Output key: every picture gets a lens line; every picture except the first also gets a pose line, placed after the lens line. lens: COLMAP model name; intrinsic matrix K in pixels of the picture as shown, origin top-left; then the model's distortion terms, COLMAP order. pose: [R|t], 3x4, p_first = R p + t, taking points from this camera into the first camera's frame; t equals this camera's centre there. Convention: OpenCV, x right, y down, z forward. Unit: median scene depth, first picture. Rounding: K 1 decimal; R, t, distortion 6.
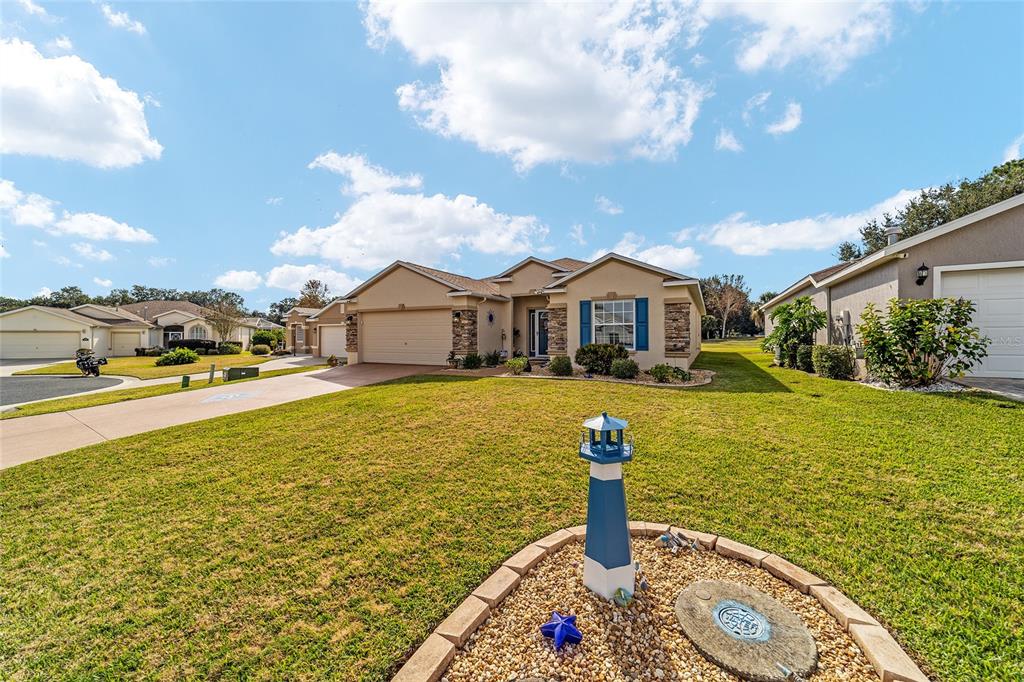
lens RADIAL K [[394.0, 0, 510.8], [0, 394.0, 341.1], [0, 0, 1]] dist [-0.016564, 0.007006]
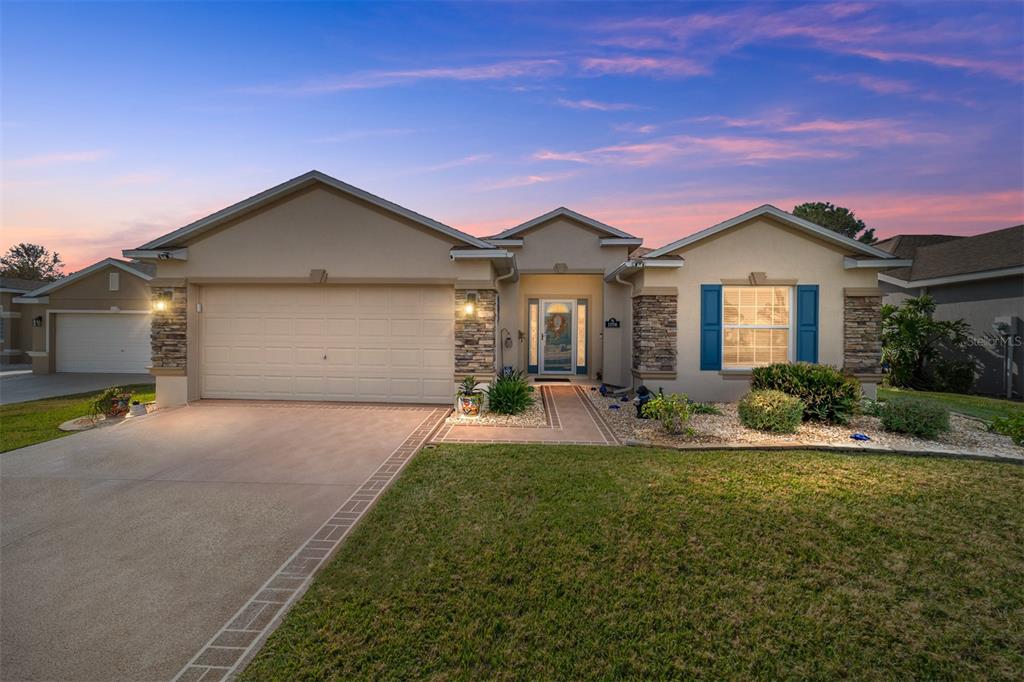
lens RADIAL K [[394.0, 0, 507.2], [0, 394.0, 335.2], [0, 0, 1]] dist [-0.016564, 0.007006]
pose [[0.911537, 0.013699, 0.410990, -0.290517], [-0.009985, 0.999888, -0.011183, -0.017583], [-0.411097, 0.006090, 0.911571, 0.546967]]
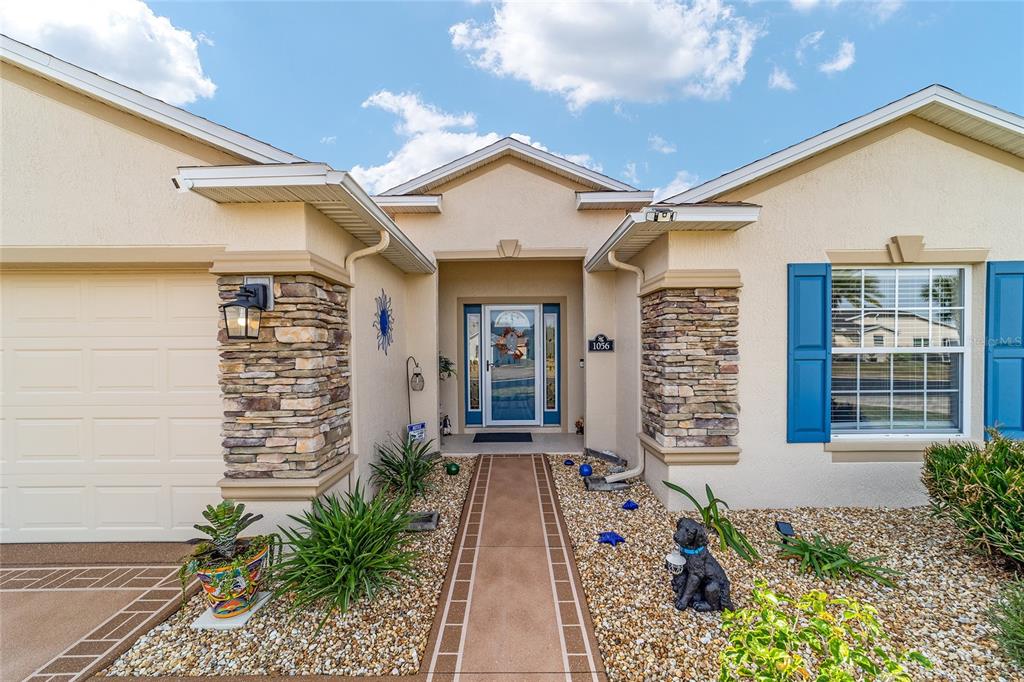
lens RADIAL K [[394.0, 0, 506.8], [0, 394.0, 356.7], [0, 0, 1]] dist [-0.016564, 0.007006]
pose [[0.893660, -0.011132, 0.448608, -0.110023], [0.007651, 0.999925, 0.009572, -0.038493], [-0.448680, -0.005122, 0.893678, 0.776954]]
